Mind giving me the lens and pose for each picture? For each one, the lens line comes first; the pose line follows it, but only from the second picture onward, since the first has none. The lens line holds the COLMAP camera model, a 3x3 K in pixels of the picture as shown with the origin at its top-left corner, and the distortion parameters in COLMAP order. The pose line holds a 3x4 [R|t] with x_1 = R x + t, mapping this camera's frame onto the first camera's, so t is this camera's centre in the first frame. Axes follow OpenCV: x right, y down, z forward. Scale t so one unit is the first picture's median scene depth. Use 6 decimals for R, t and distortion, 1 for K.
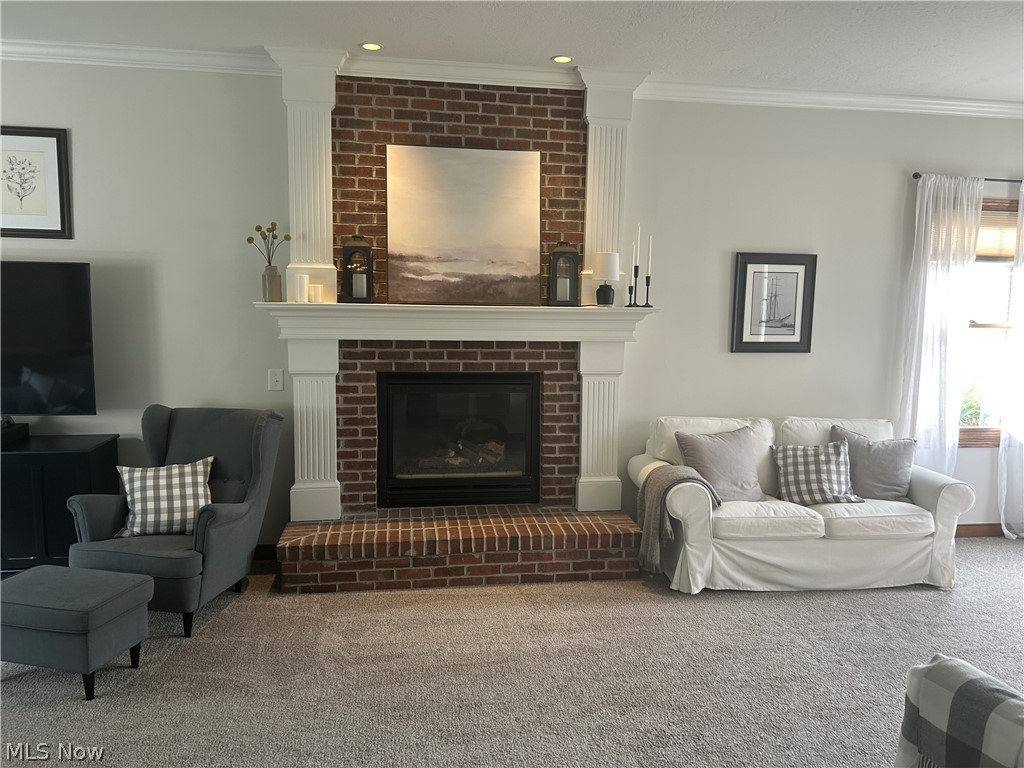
lens RADIAL K [[776.9, 0, 511.5], [0, 776.9, 375.7], [0, 0, 1]] dist [0.005624, -0.017035]
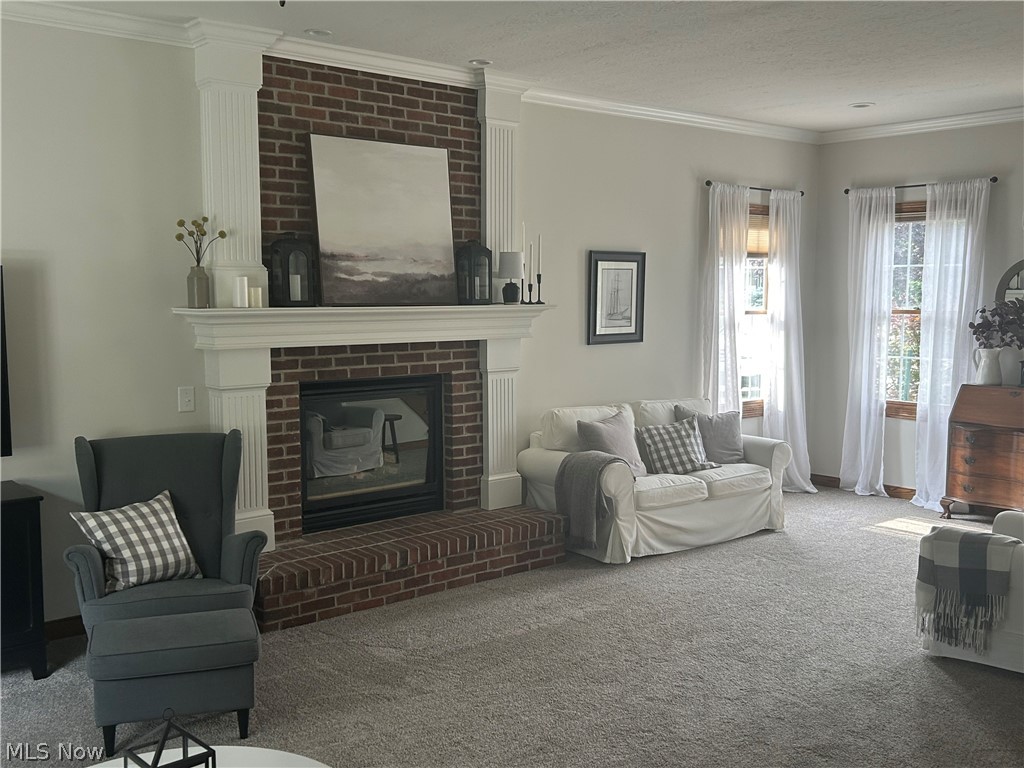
lens RADIAL K [[1014.4, 0, 510.5], [0, 1014.4, 388.8], [0, 0, 1]] dist [0.010999, 0.000000]
pose [[0.856156, -0.067572, 0.512280, -0.582409], [0.071115, 0.997387, 0.012708, 0.005155], [-0.511800, 0.025550, 0.858725, -0.142389]]
